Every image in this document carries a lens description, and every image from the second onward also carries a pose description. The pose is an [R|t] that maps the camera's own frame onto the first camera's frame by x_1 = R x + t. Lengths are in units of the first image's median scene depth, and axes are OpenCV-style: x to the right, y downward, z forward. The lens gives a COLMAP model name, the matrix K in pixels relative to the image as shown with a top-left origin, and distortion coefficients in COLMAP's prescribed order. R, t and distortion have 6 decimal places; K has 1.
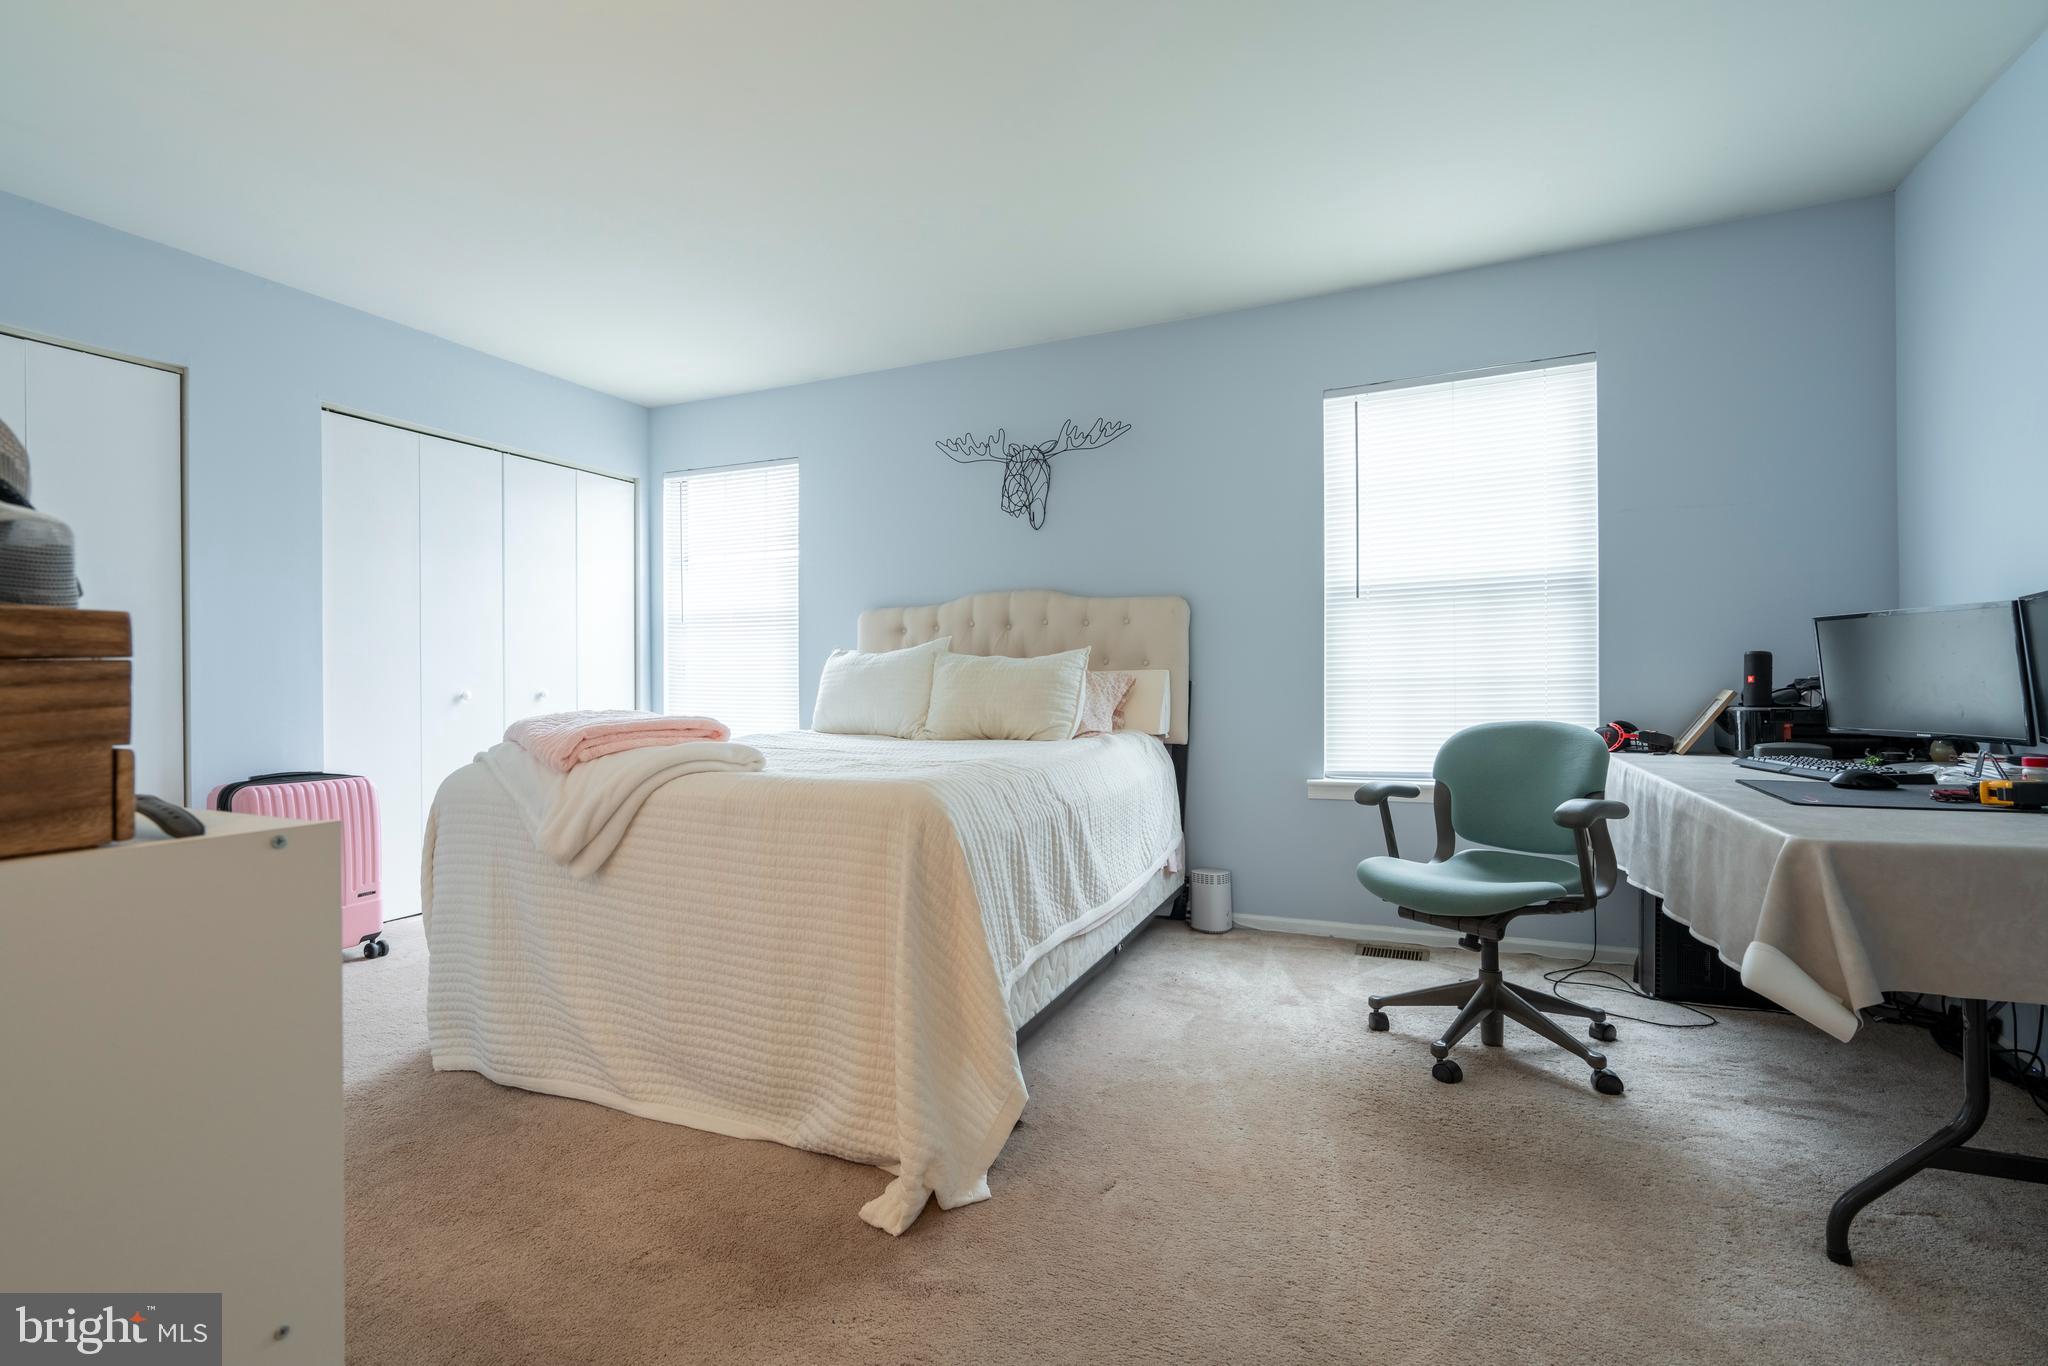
lens RADIAL K [[956.5, 0, 996.7], [0, 956.5, 687.0], [0, 0, 1]] dist [-0.001838, 0.000876]
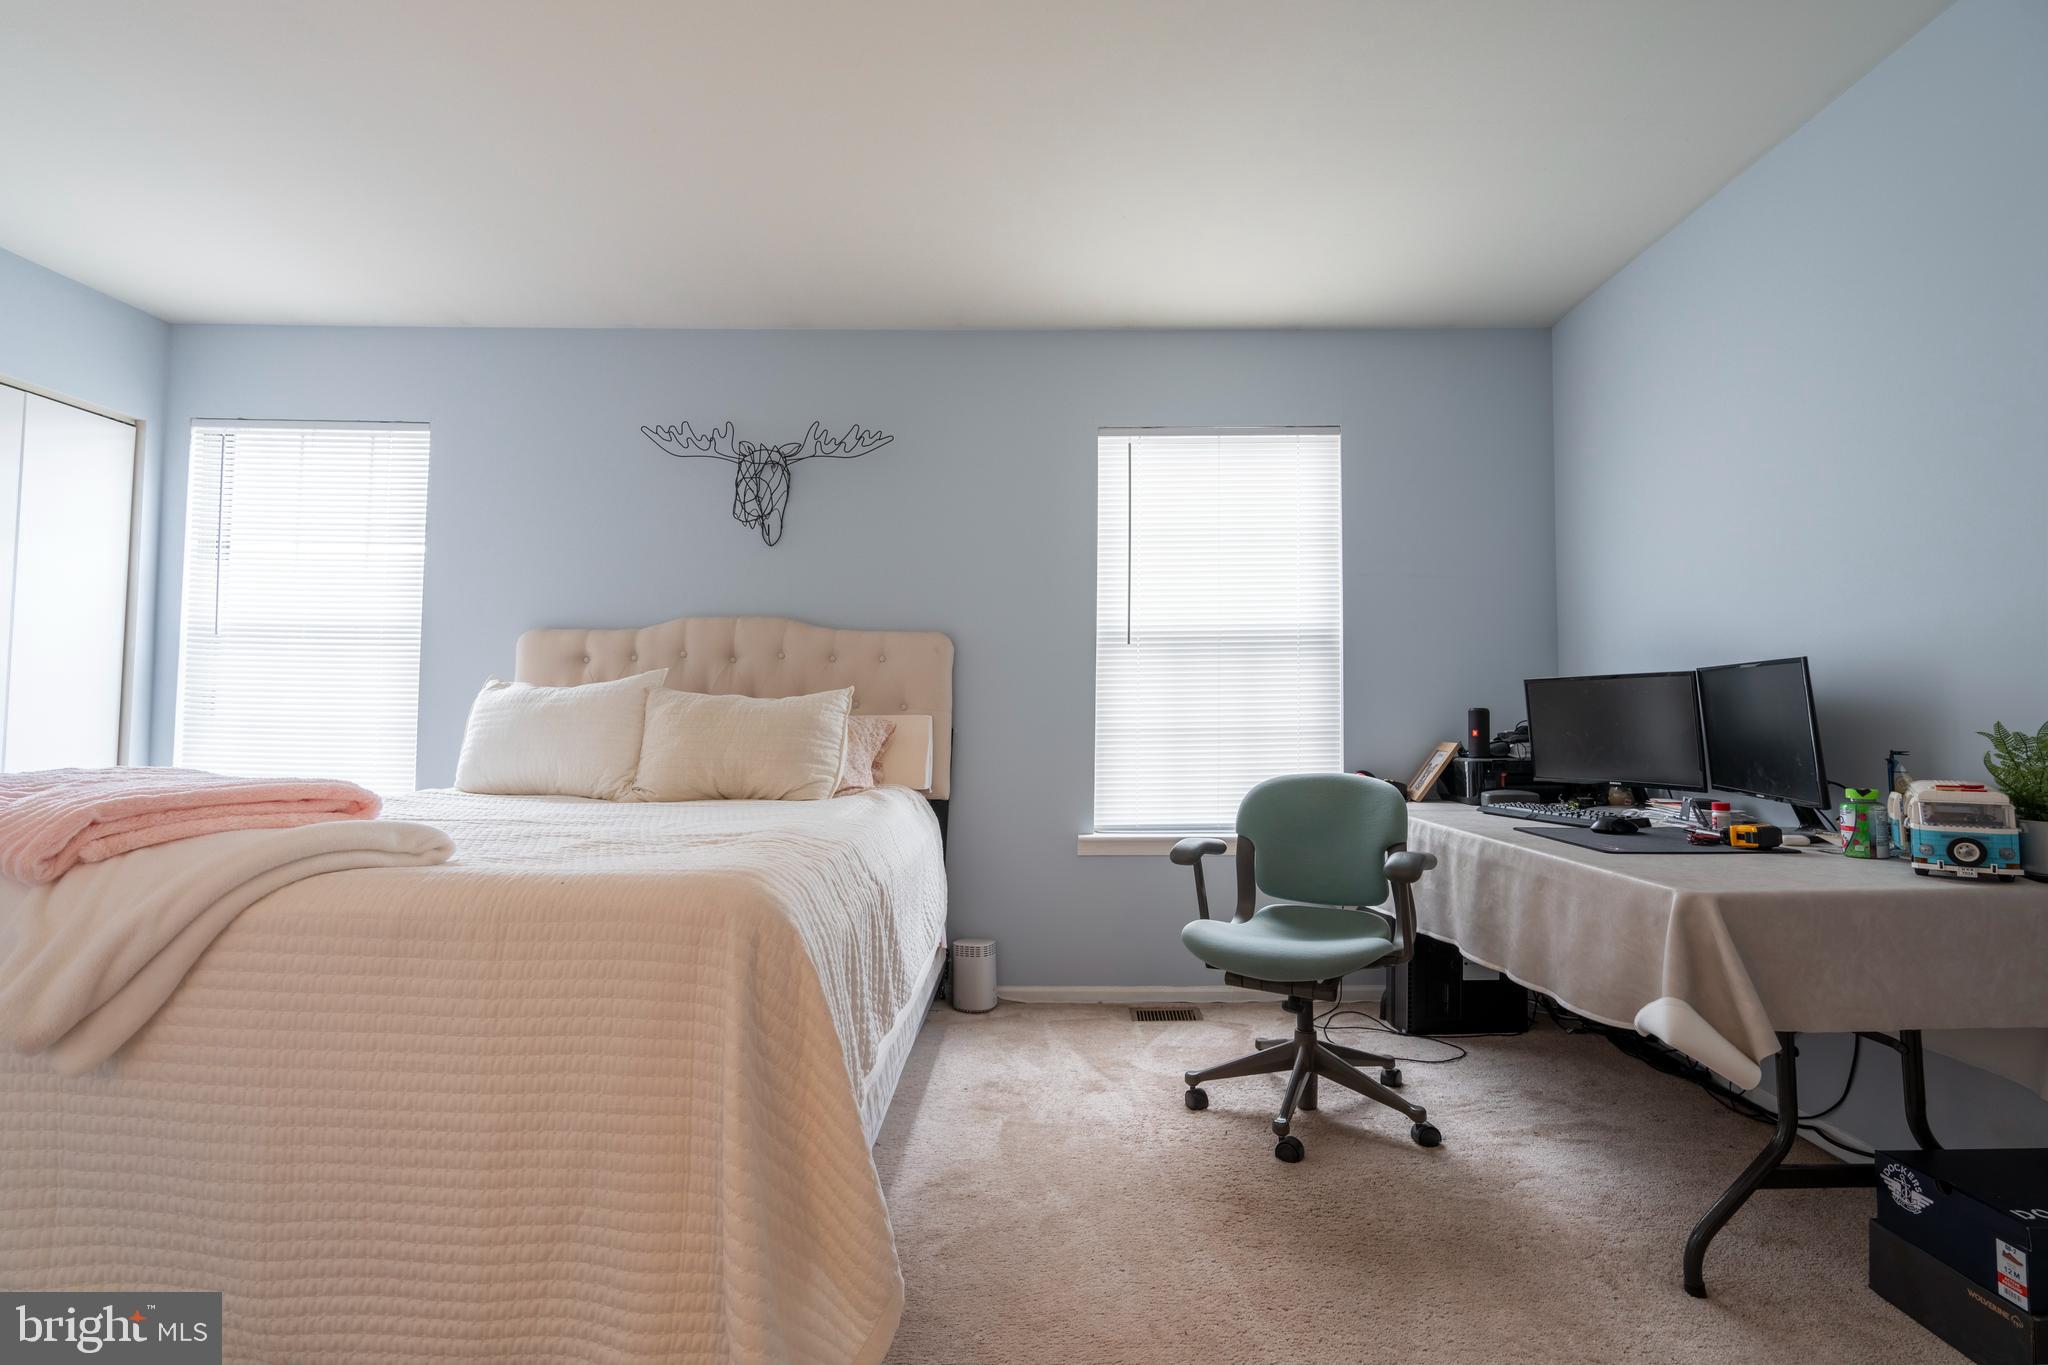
lens RADIAL K [[971.7, 0, 1060.2], [0, 971.7, 682.7], [0, 0, 1]] dist [-0.004141, 0.002085]
pose [[0.903626, 0.030334, 0.427247, -0.114596], [-0.009499, 0.998663, -0.050812, -0.004094], [-0.428218, 0.041856, 0.902706, 0.159814]]
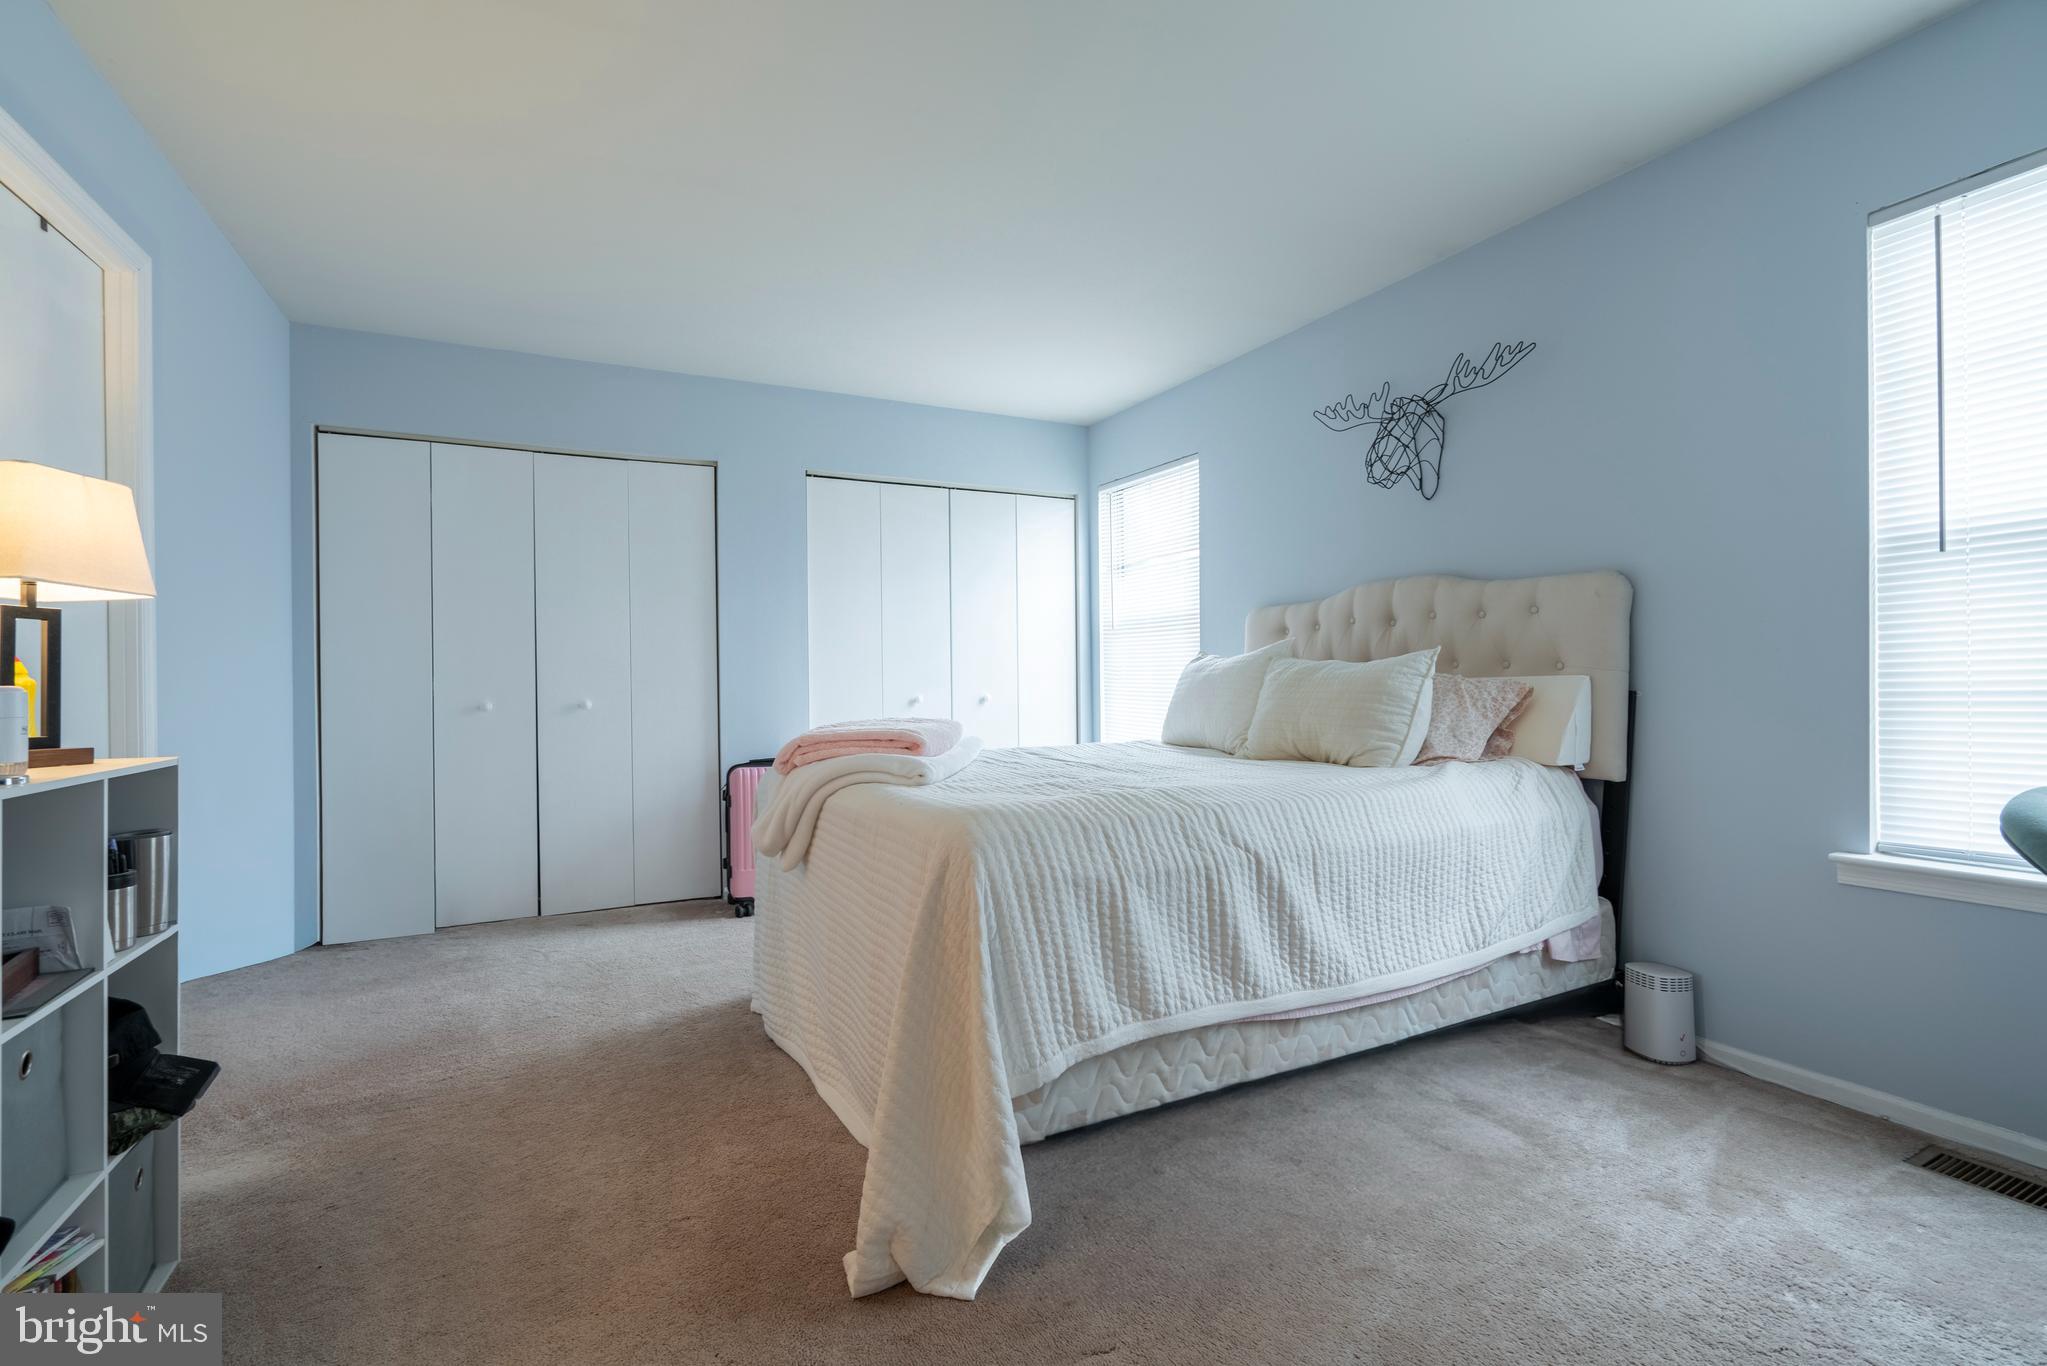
lens RADIAL K [[934.5, 0, 993.5], [0, 934.5, 682.9], [0, 0, 1]] dist [-0.000189, 0.005560]
pose [[0.775915, -0.000023, -0.630838, 0.321747], [0.000656, 0.999999, 0.000770, -0.015559], [0.630838, -0.001011, 0.775914, 0.209816]]
